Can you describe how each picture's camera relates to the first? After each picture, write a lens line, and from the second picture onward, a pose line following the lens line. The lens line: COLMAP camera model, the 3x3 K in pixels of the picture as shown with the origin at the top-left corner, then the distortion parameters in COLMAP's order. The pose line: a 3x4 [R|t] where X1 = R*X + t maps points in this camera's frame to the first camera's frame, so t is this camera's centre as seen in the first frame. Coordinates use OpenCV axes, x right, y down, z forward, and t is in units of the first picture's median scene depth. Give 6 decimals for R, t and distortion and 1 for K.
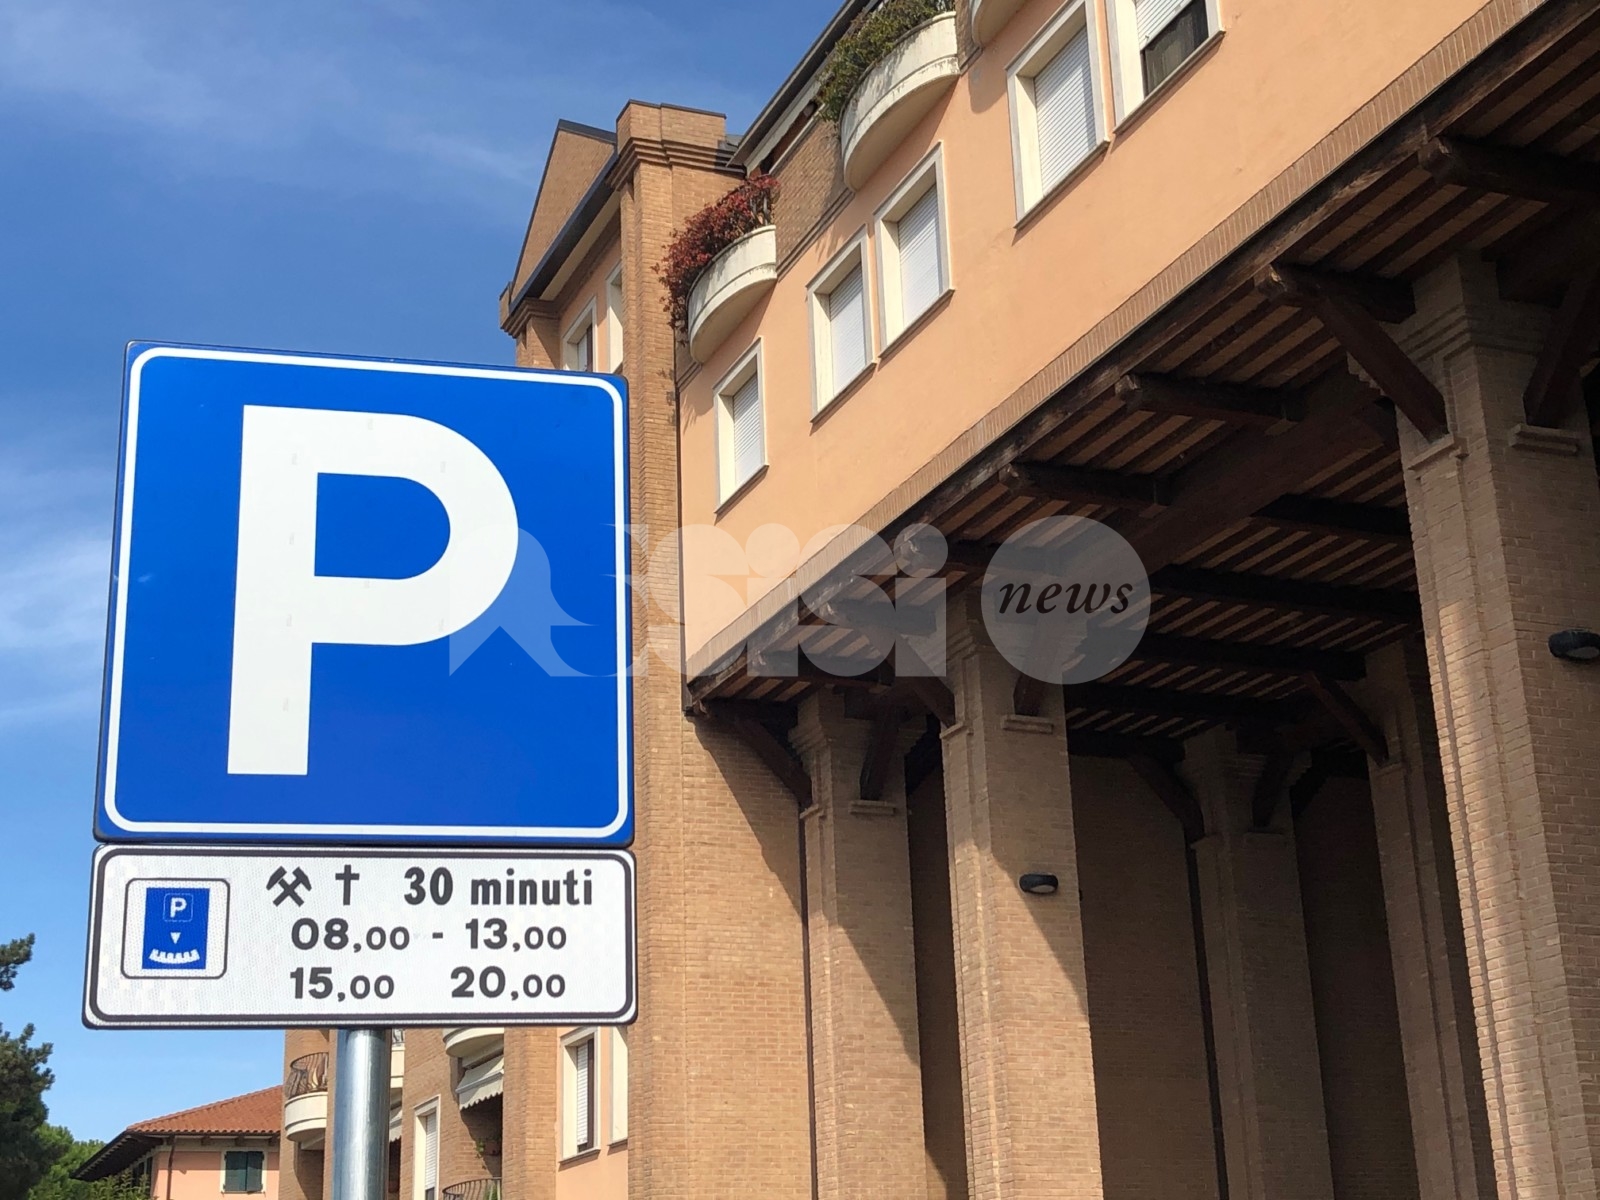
lens RADIAL K [[2318.1, 0, 777.4], [0, 2318.1, 561.4], [0, 0, 1]] dist [0.236483, -1.008632]
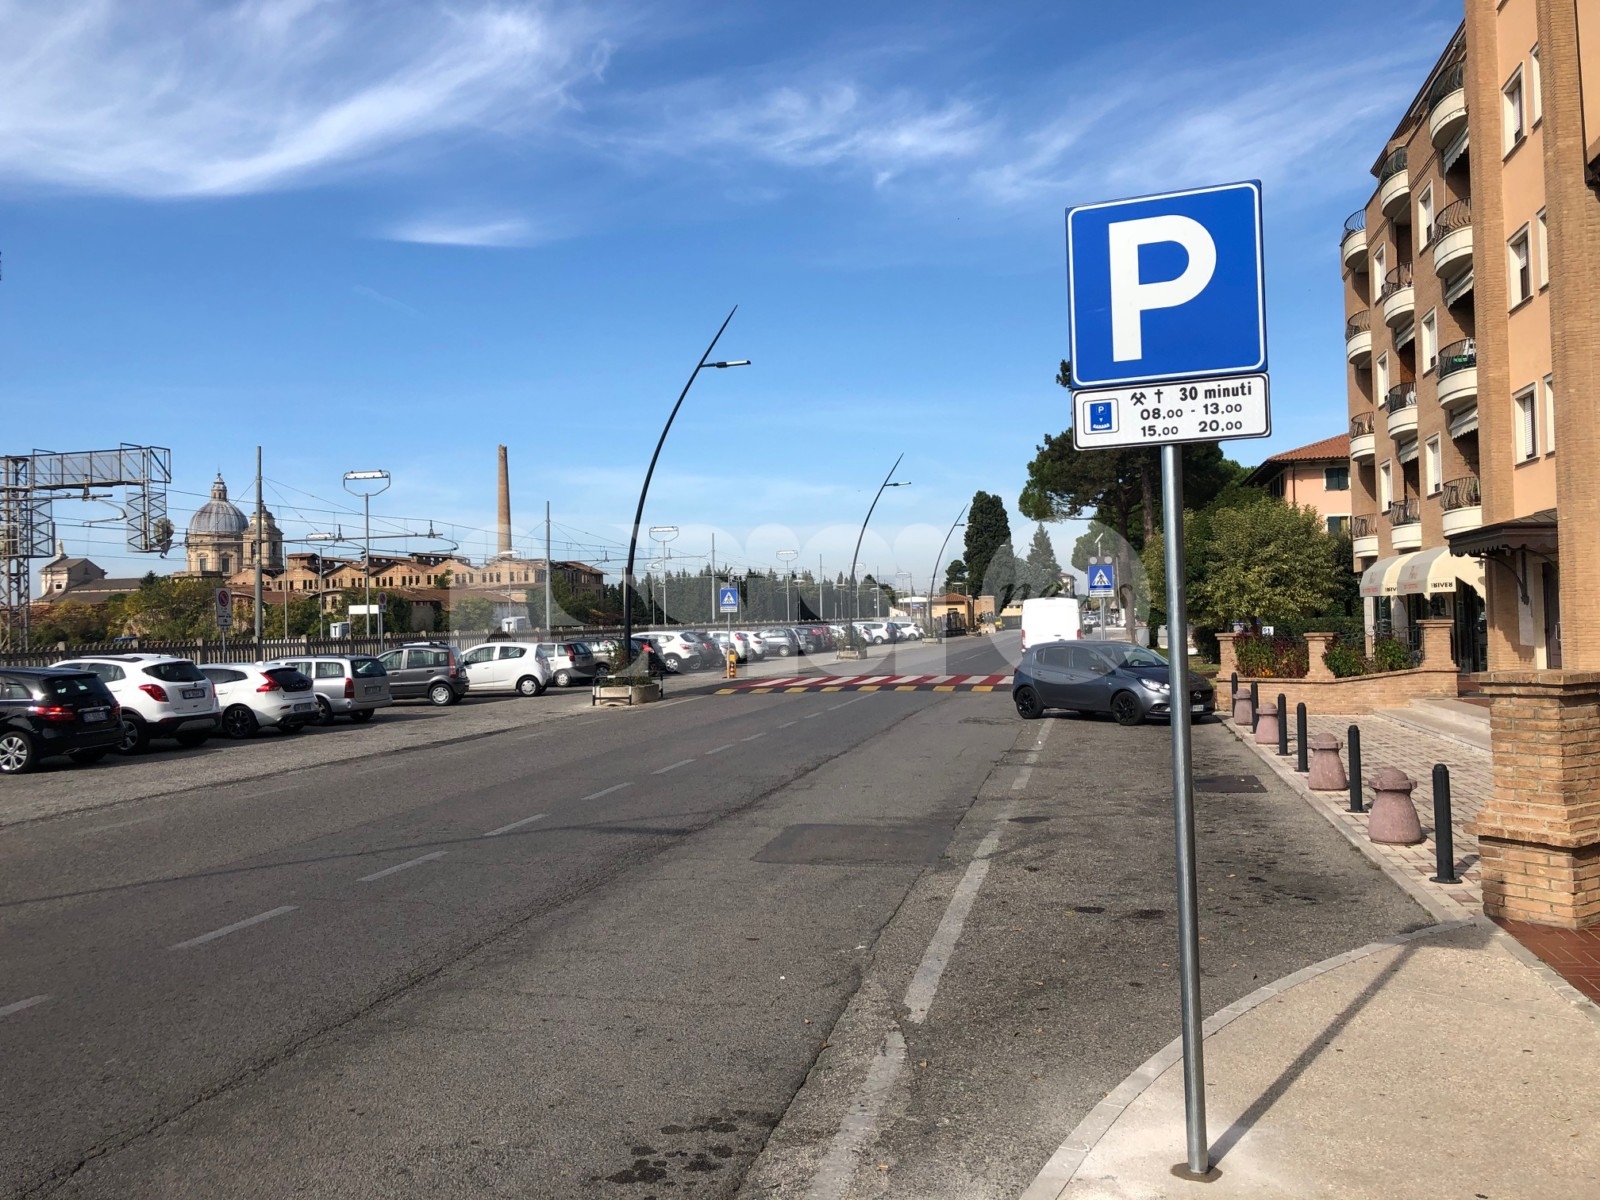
lens RADIAL K [[1301.5, 0, 797.2], [0, 1301.5, 577.7], [0, 0, 1]] dist [0.049274, -0.008451]
pose [[0.816056, -0.006104, -0.577941, 0.045871], [0.190488, 0.946915, 0.258970, -0.018148], [0.545680, -0.321425, 0.773899, -0.066230]]
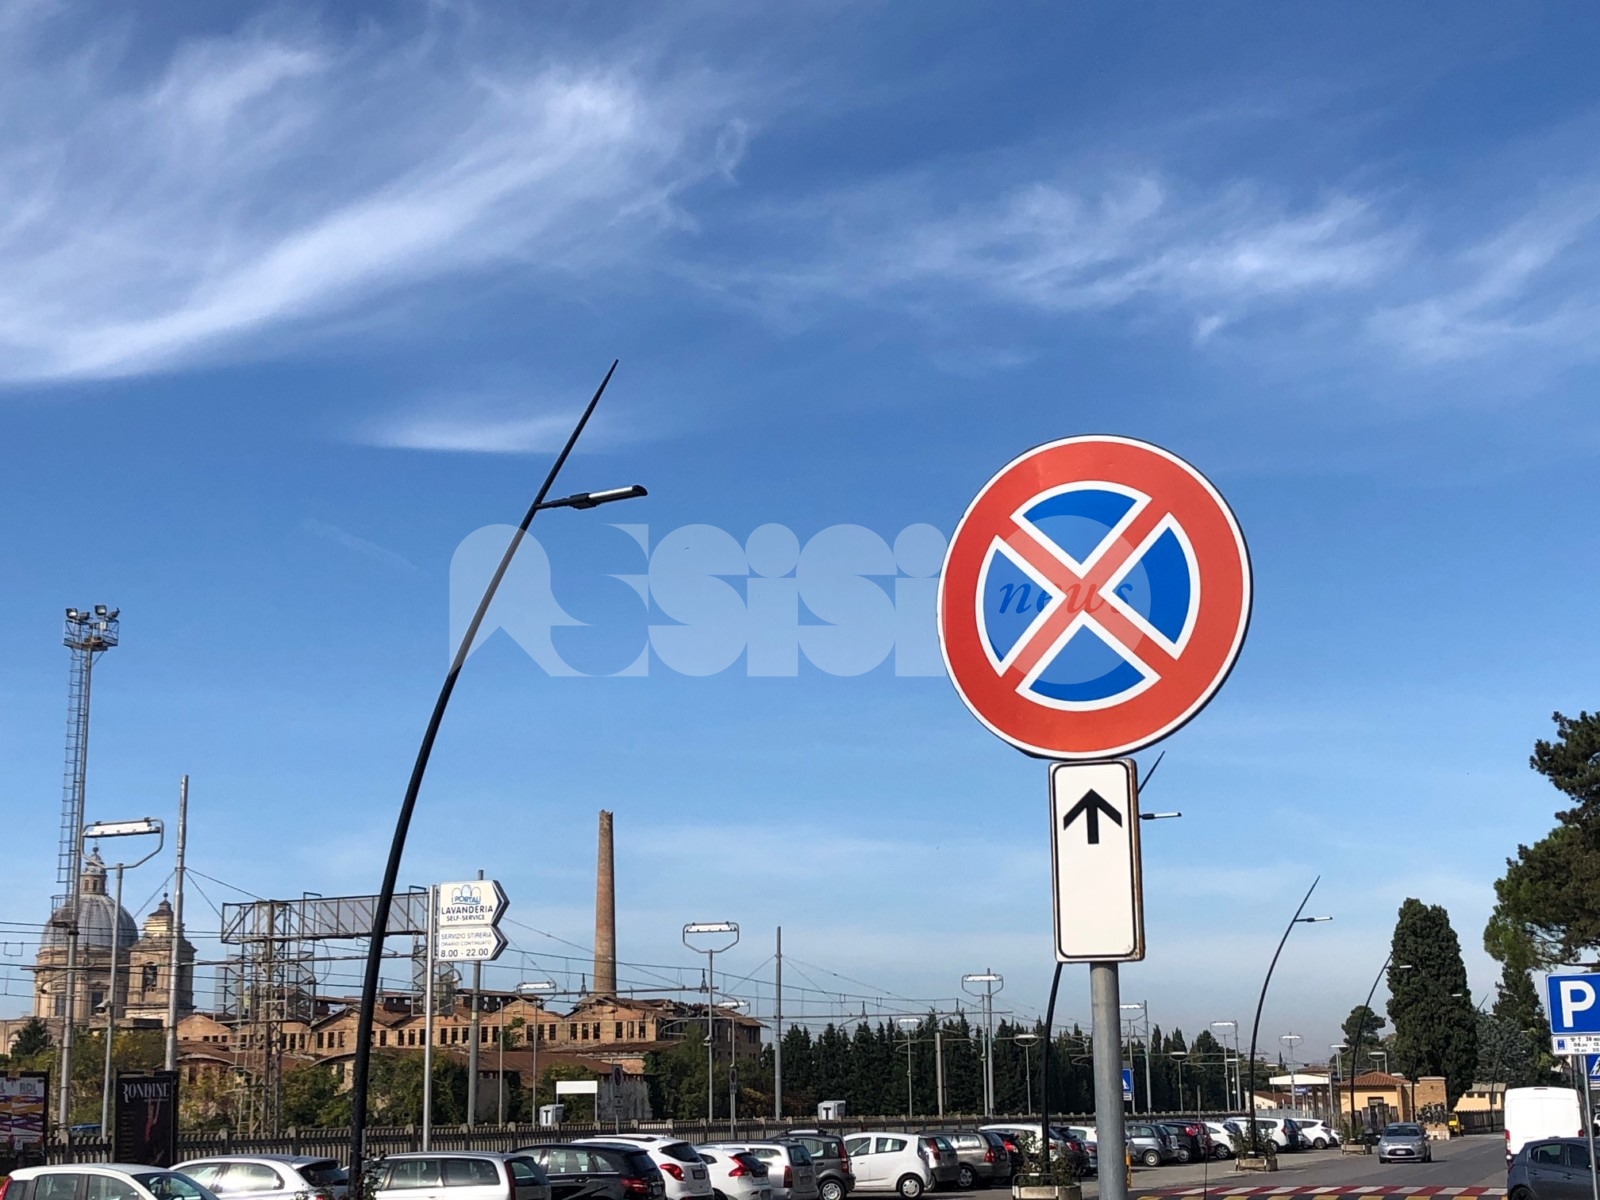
lens RADIAL K [[2365.3, 0, 859.0], [0, 2365.3, 654.7], [0, 0, 1]] dist [0.207773, -0.954373]
pose [[0.767254, -0.097244, -0.633928, 0.437606], [0.200083, 0.975399, 0.092539, -0.323404], [0.609334, -0.197839, 0.767836, -0.888595]]
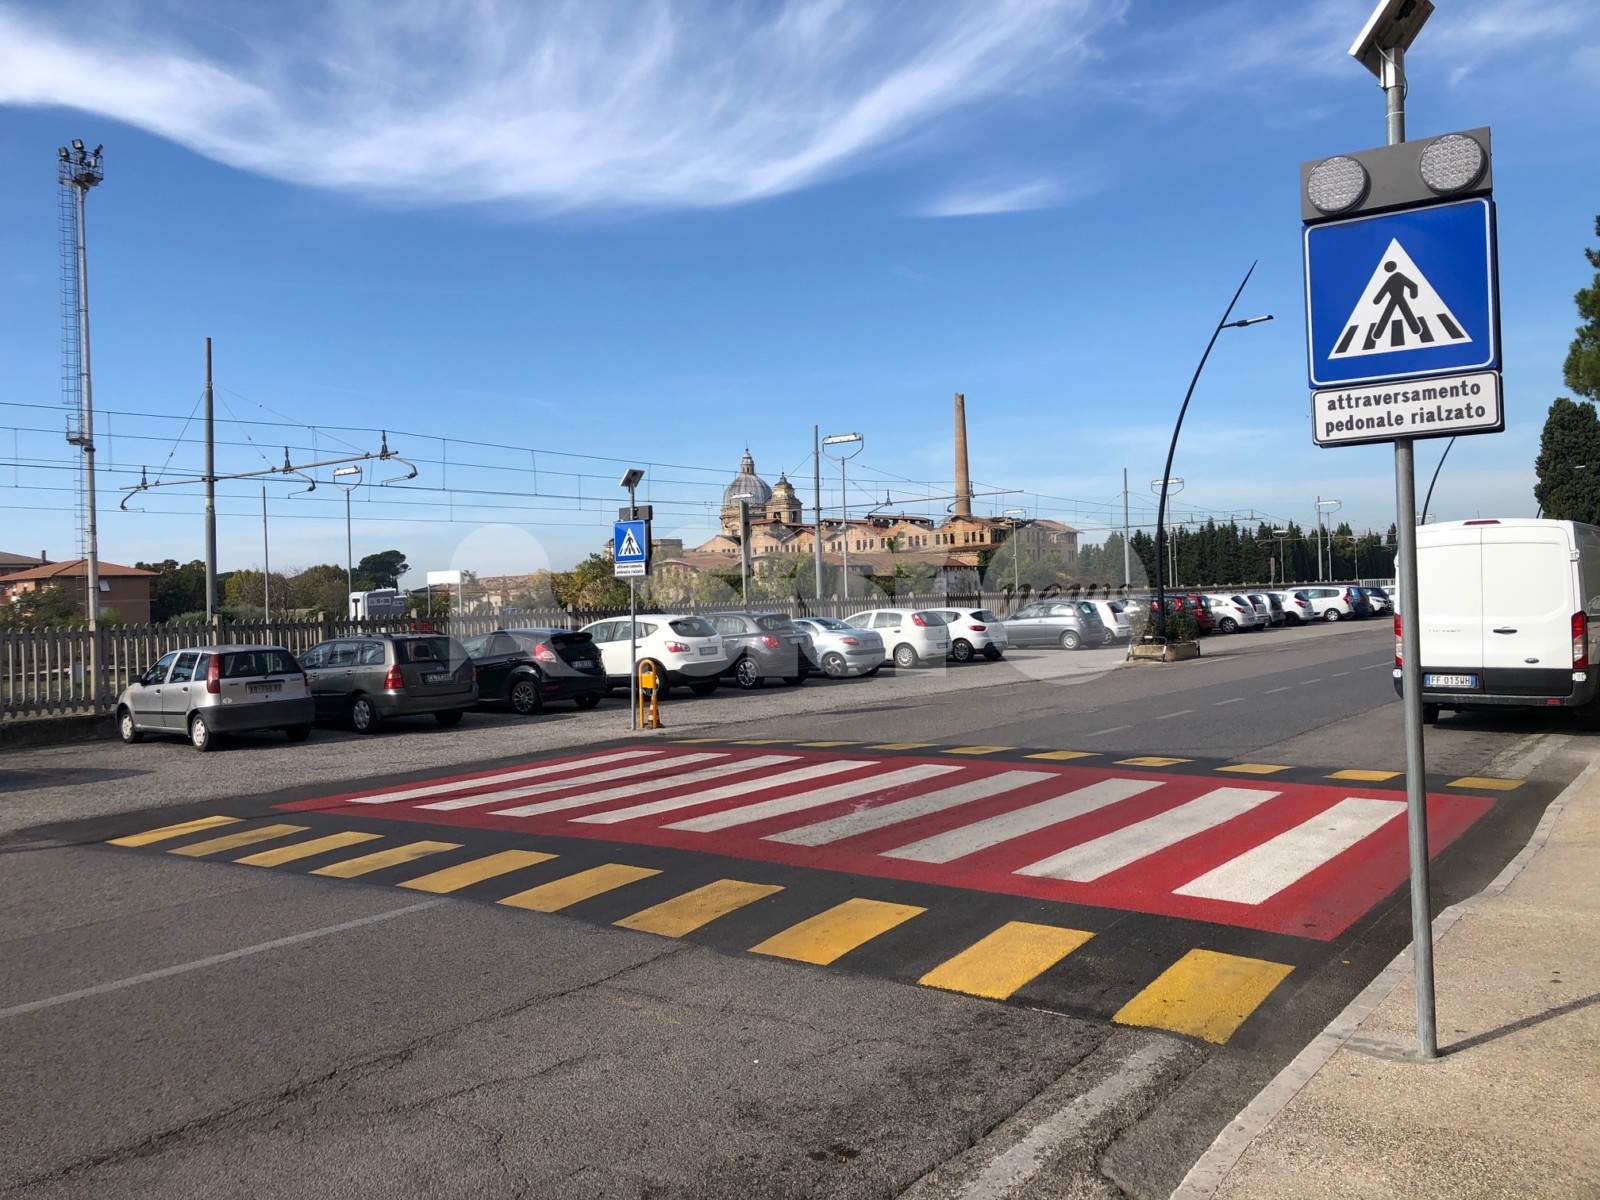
lens RADIAL K [[1293.3, 0, 807.1], [0, 1293.3, 539.3], [0, 0, 1]] dist [0.004842, 0.009514]
pose [[0.515624, -0.024284, -0.856471, -0.424034], [0.300042, 0.941423, 0.153942, 0.432760], [0.802563, -0.336353, 0.492706, 1.142161]]
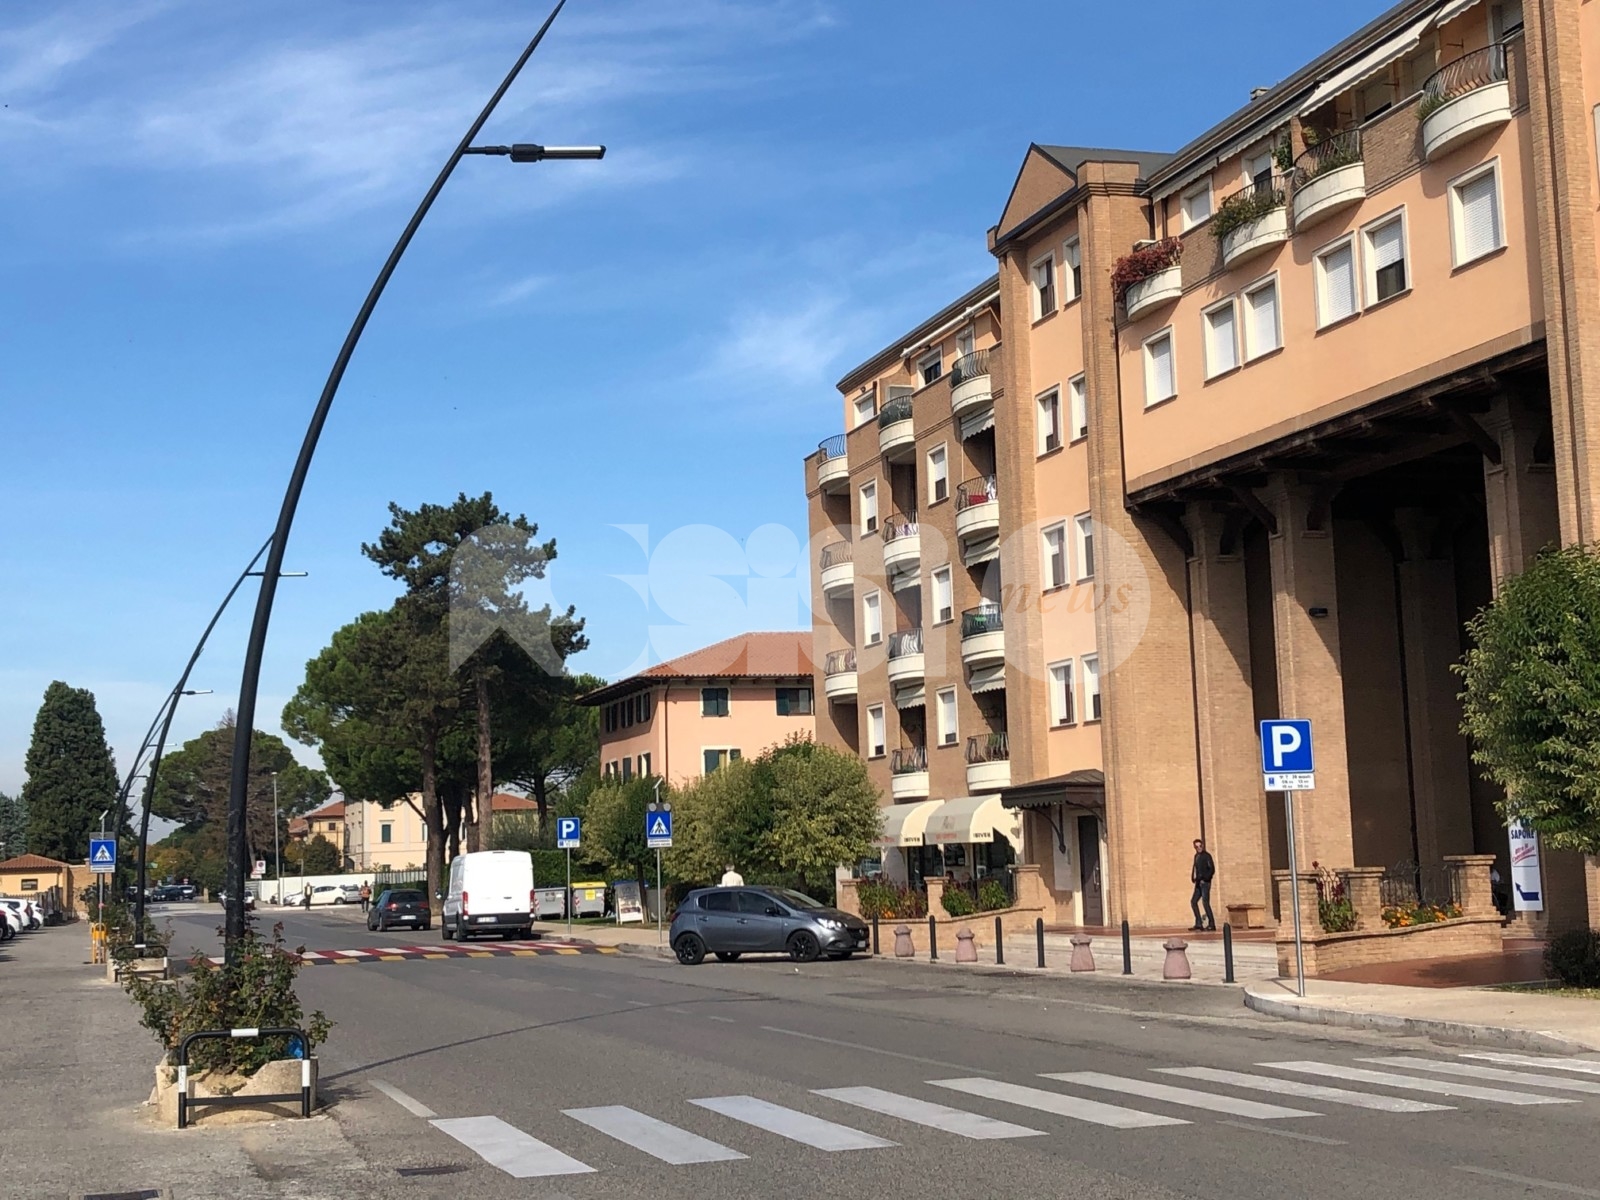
lens RADIAL K [[2318.1, 0, 777.4], [0, 2318.1, 561.4], [0, 0, 1]] dist [0.236483, -1.008632]
pose [[0.995438, -0.011645, -0.094695, -0.171623], [0.031294, 0.977465, 0.208763, -0.360228], [0.090130, -0.210774, 0.973371, -1.079556]]
